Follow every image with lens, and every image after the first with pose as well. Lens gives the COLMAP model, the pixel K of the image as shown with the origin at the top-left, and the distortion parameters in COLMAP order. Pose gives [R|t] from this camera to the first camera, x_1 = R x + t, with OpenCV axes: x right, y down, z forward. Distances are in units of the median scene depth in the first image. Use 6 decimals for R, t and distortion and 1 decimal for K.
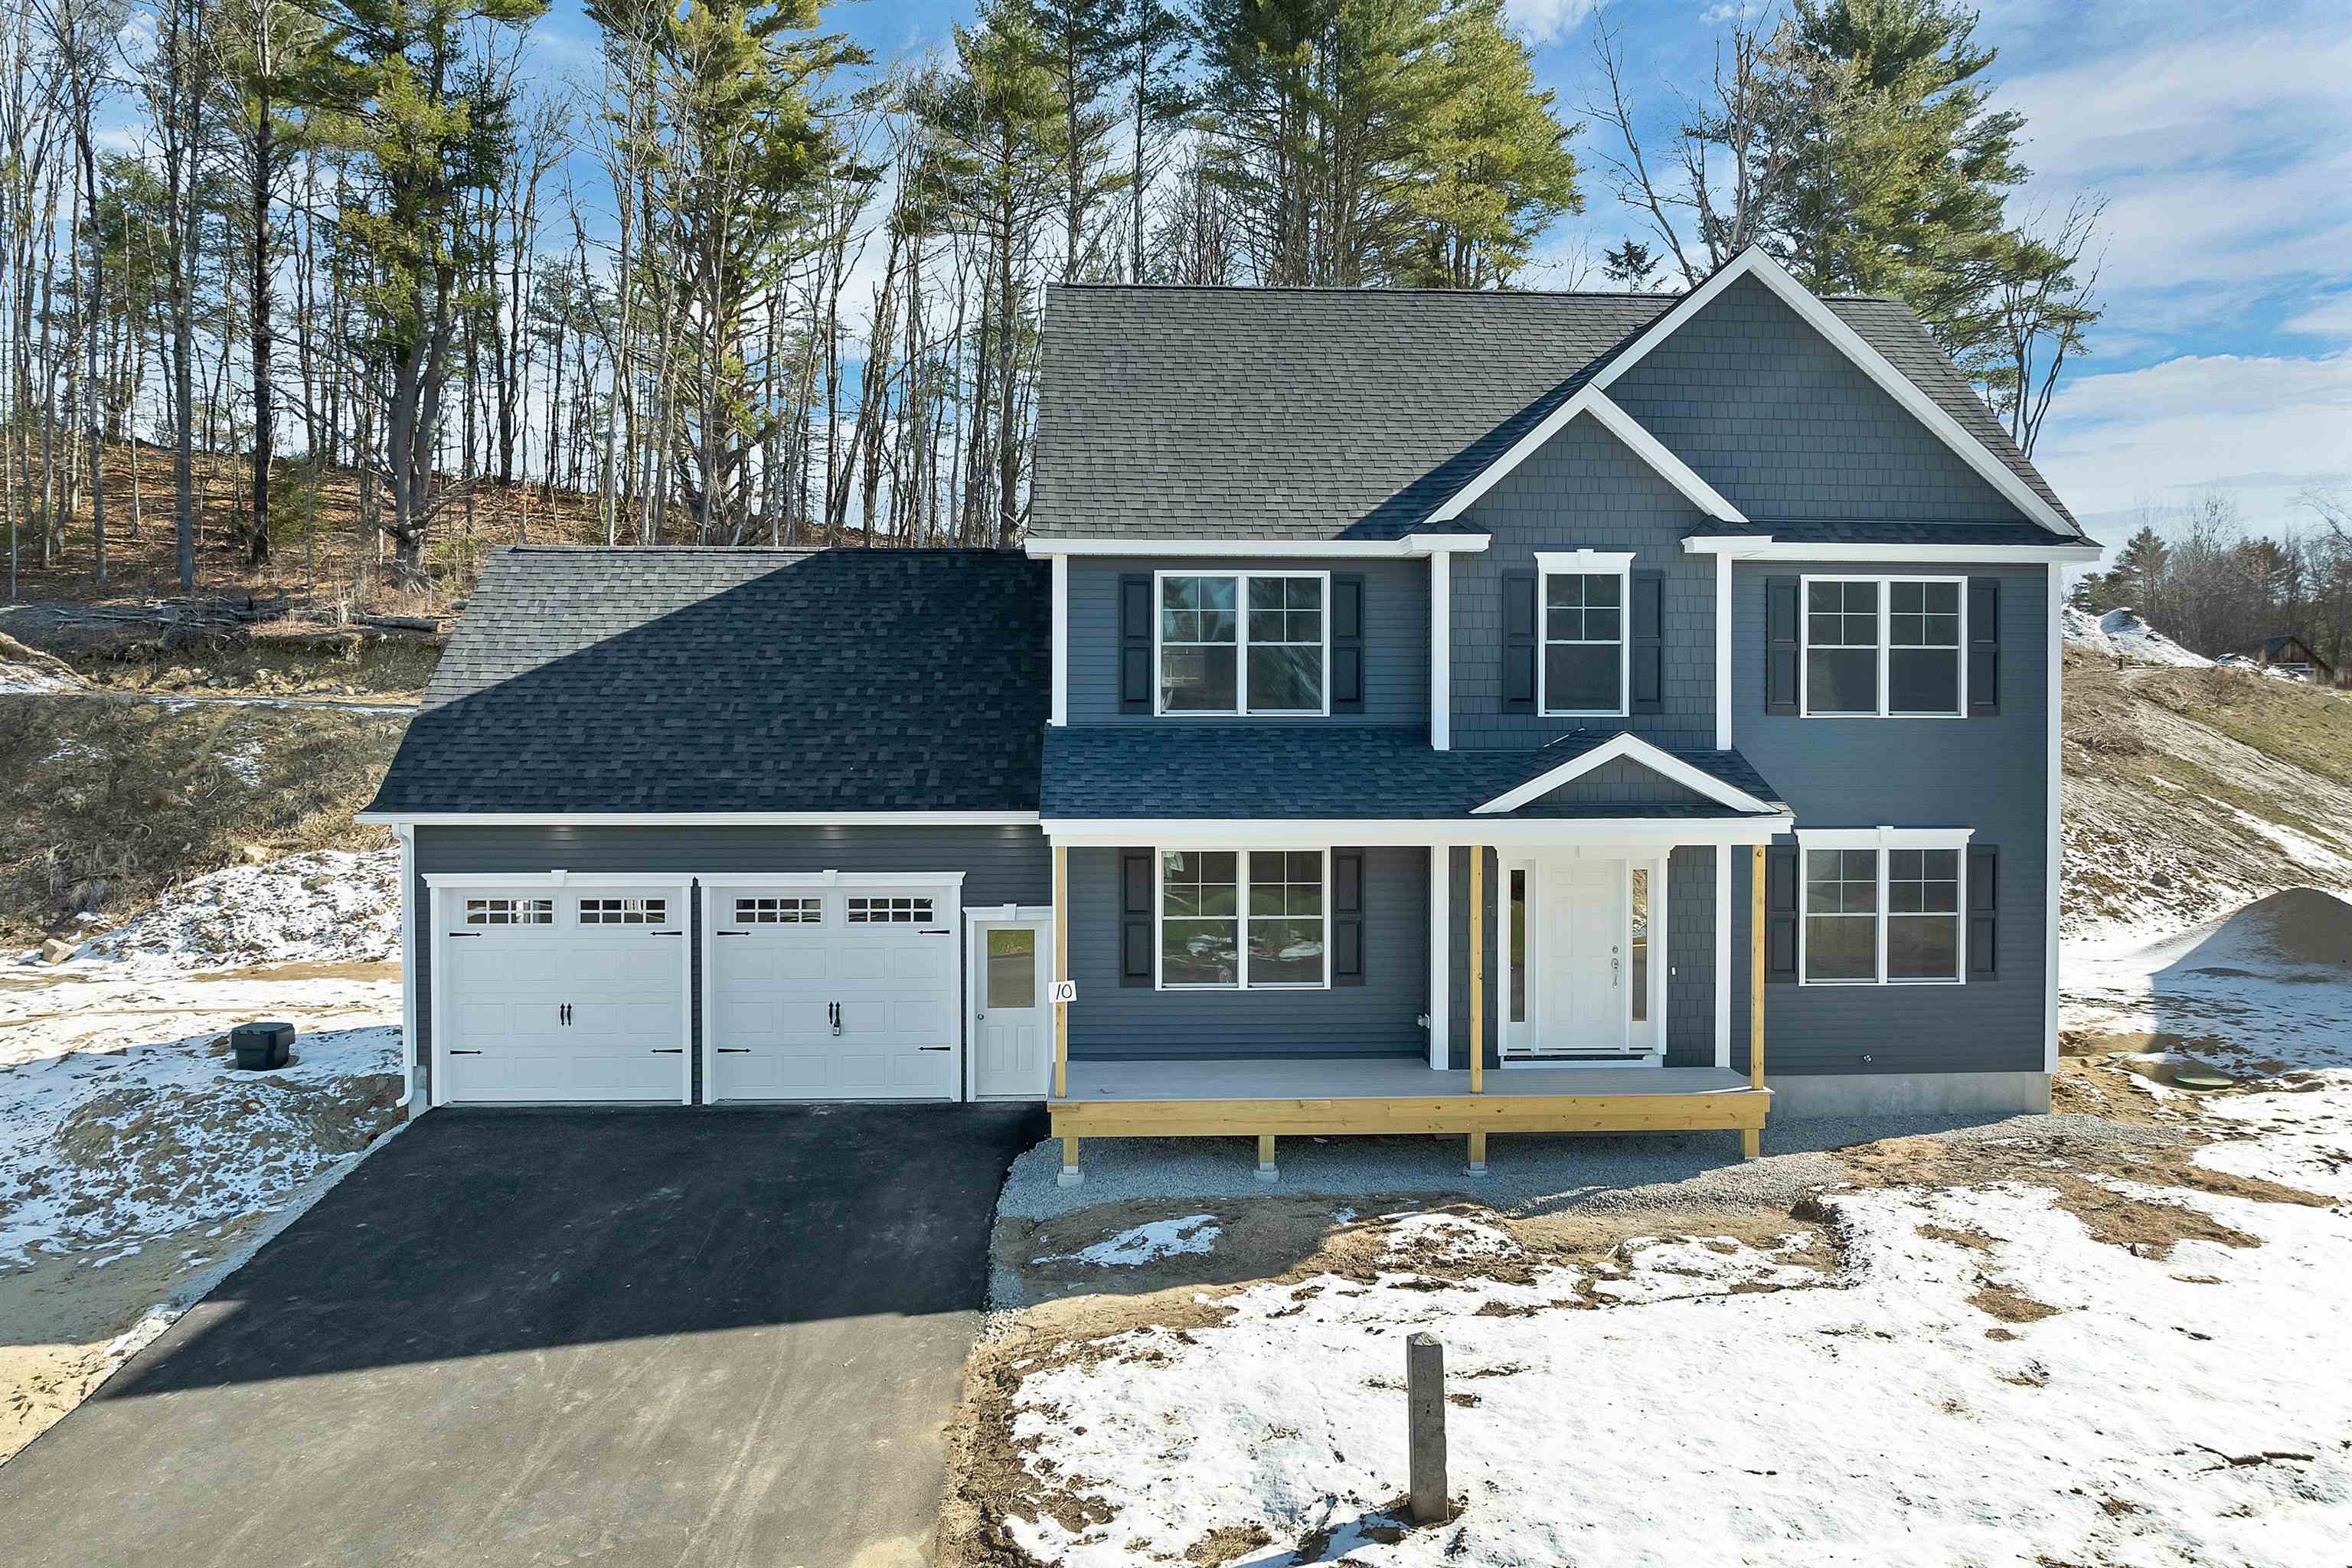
lens RADIAL K [[1704.8, 0, 1157.2], [0, 1704.8, 773.0], [0, 0, 1]] dist [-0.038722, 0.000752]
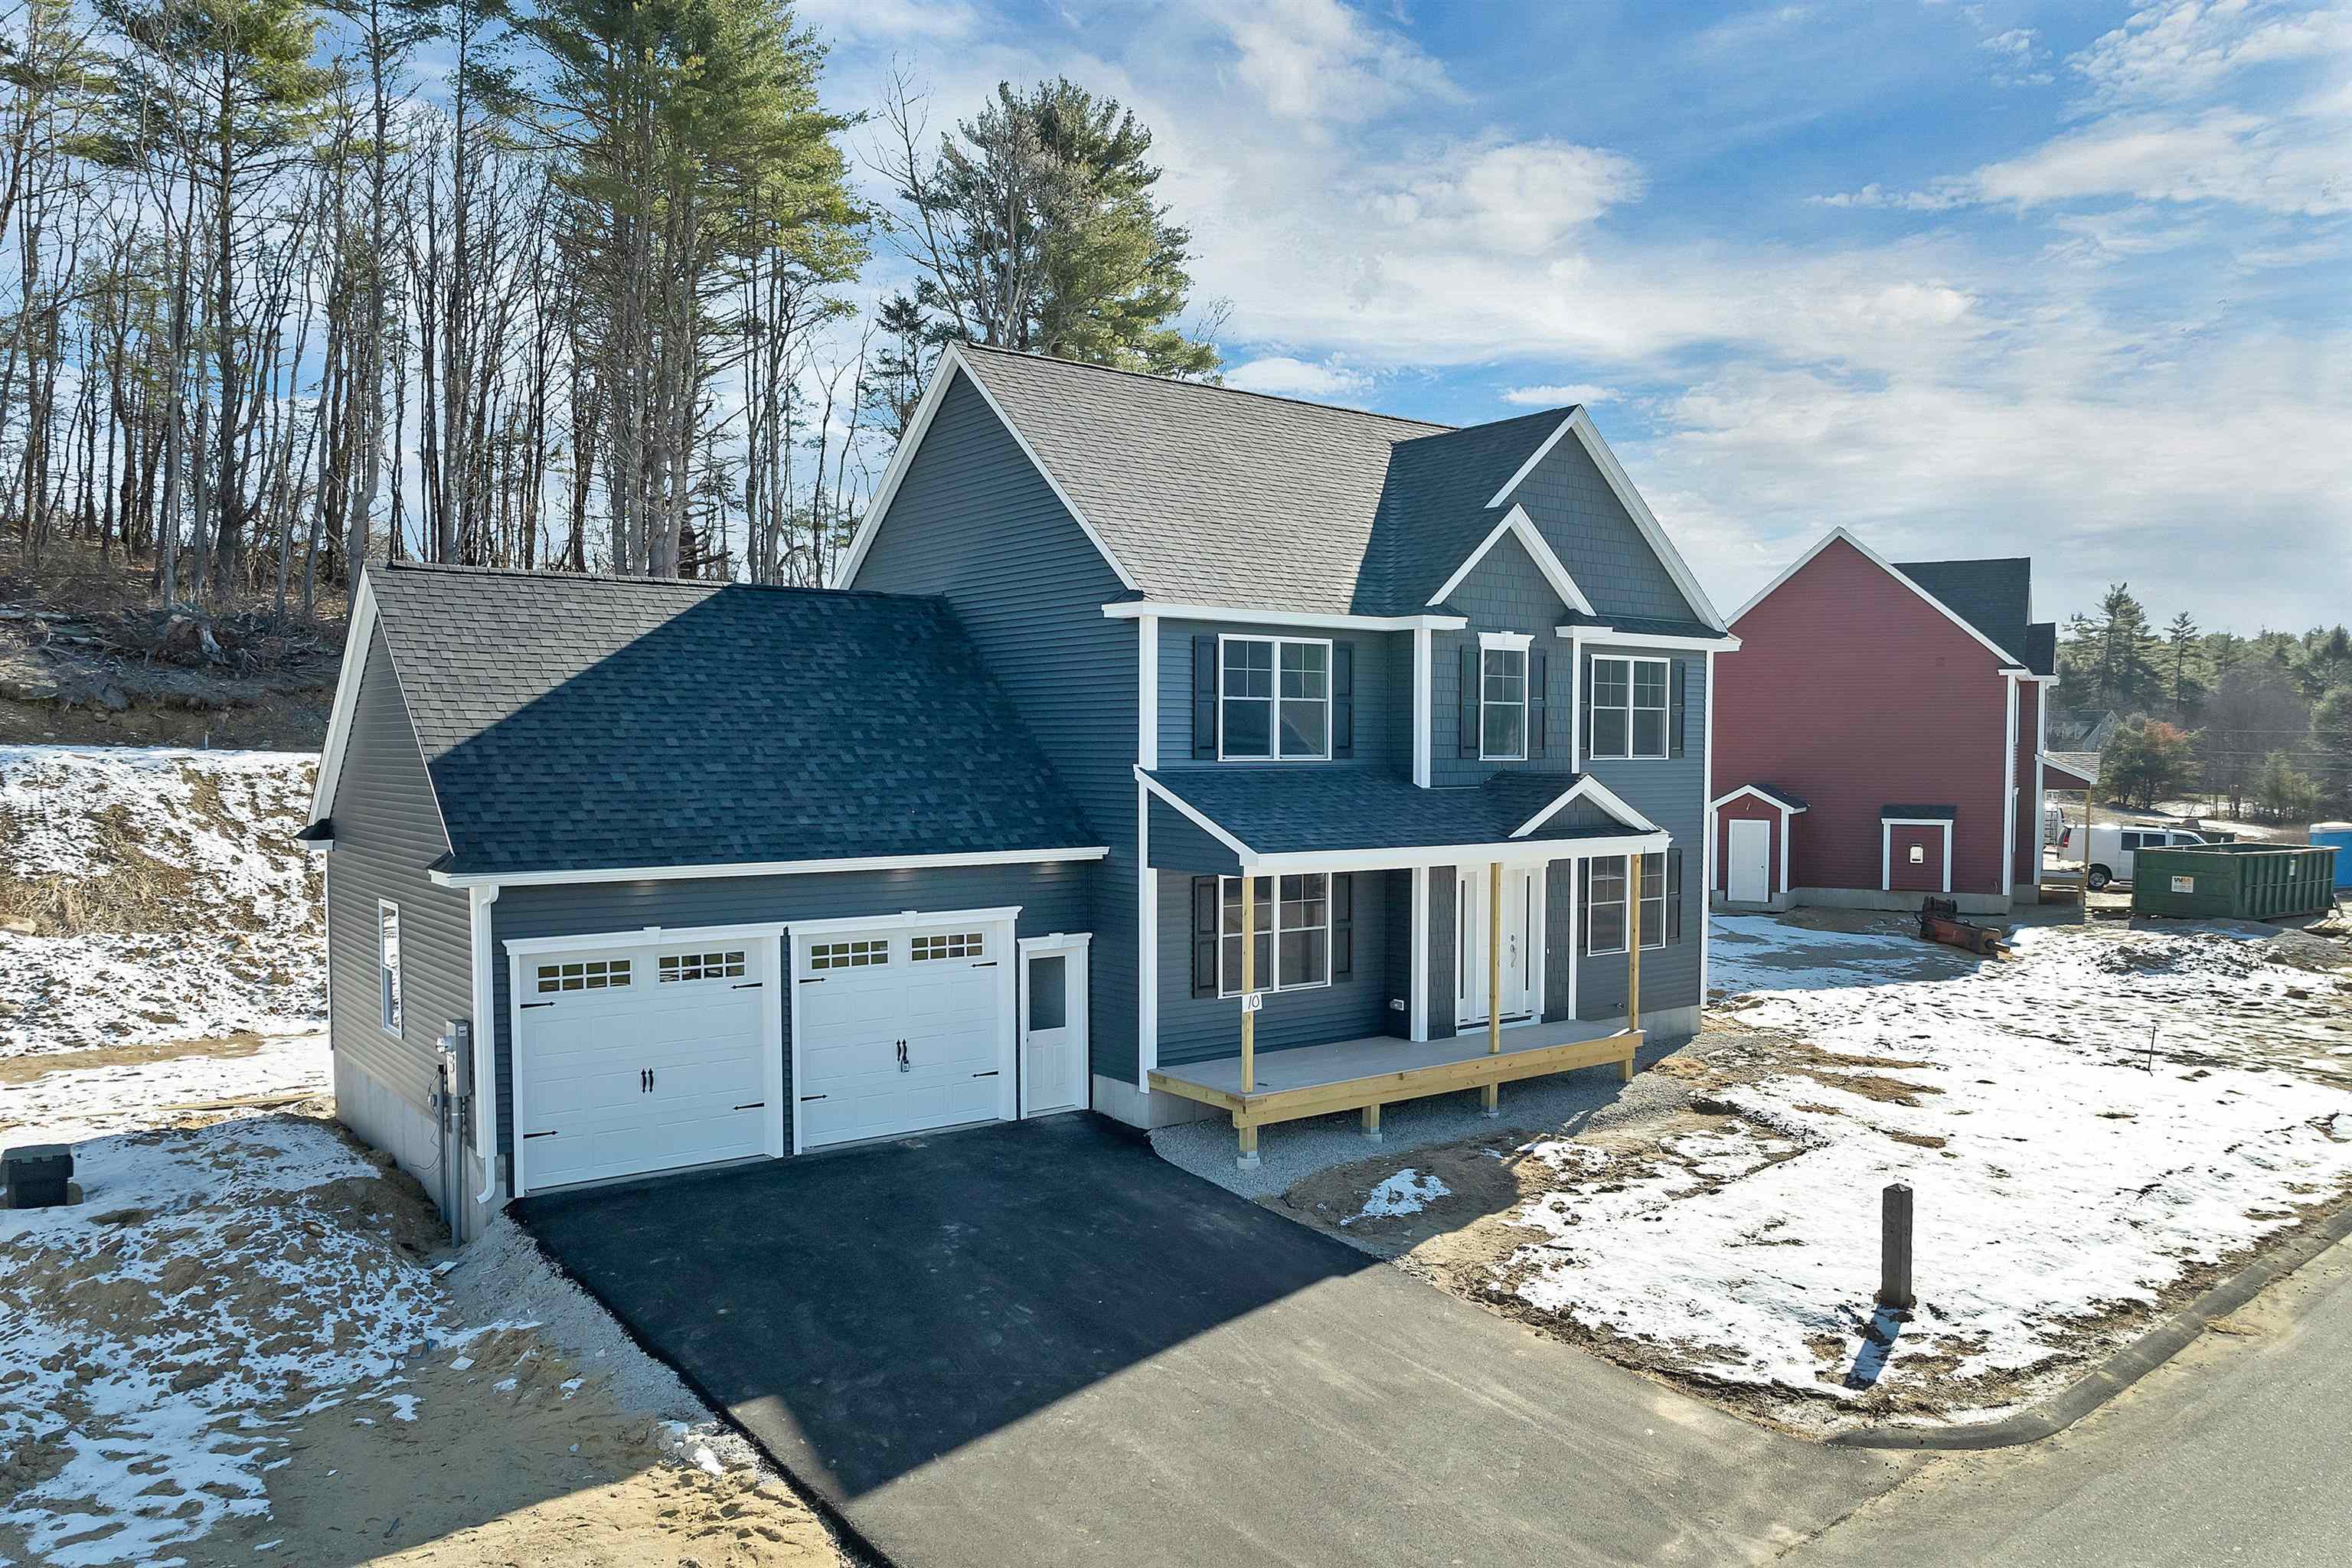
lens RADIAL K [[1704.8, 0, 1119.0], [0, 1704.8, 854.2], [0, 0, 1]] dist [-0.038722, 0.000752]
pose [[0.826467, -0.035607, 0.561858, -0.784427], [0.013399, 0.998959, 0.043599, -0.024131], [-0.562826, -0.028505, 0.826084, 0.096956]]
